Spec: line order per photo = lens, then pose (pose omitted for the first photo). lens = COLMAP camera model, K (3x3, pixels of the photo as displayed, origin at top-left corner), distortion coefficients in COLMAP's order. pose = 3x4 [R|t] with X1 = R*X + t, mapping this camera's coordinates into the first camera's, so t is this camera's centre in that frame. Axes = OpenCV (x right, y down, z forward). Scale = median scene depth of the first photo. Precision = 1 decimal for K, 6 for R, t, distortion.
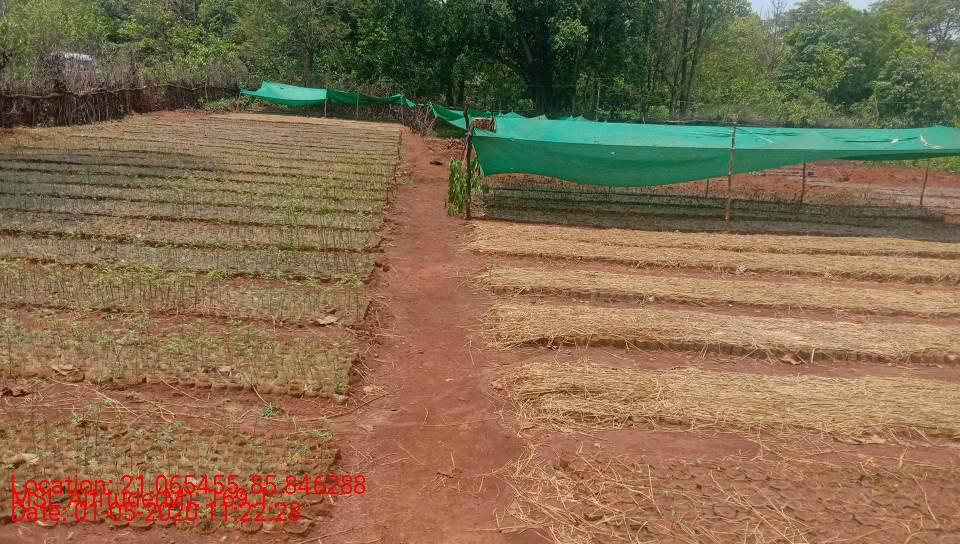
lens RADIAL K [[823.4, 0, 482.2], [0, 823.4, 274.7], [0, 0, 1]] dist [0.041367, -0.031964]
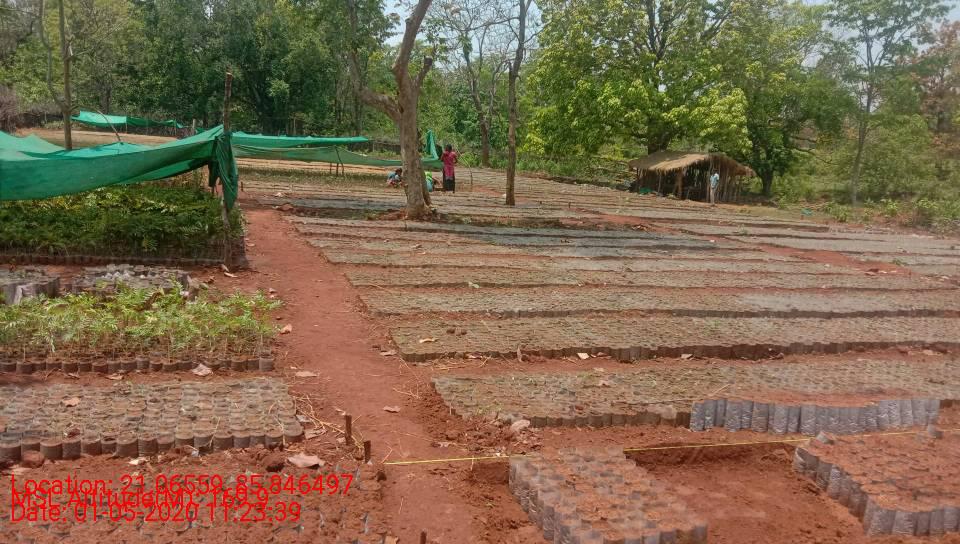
lens RADIAL K [[823.4, 0, 479.1], [0, 823.4, 269.7], [0, 0, 1]] dist [0.041367, -0.031964]
pose [[0.965222, -0.027407, 0.259991, 0.047866], [0.037303, 0.998752, -0.033202, 0.142815], [-0.258757, 0.041746, 0.965040, -0.677543]]
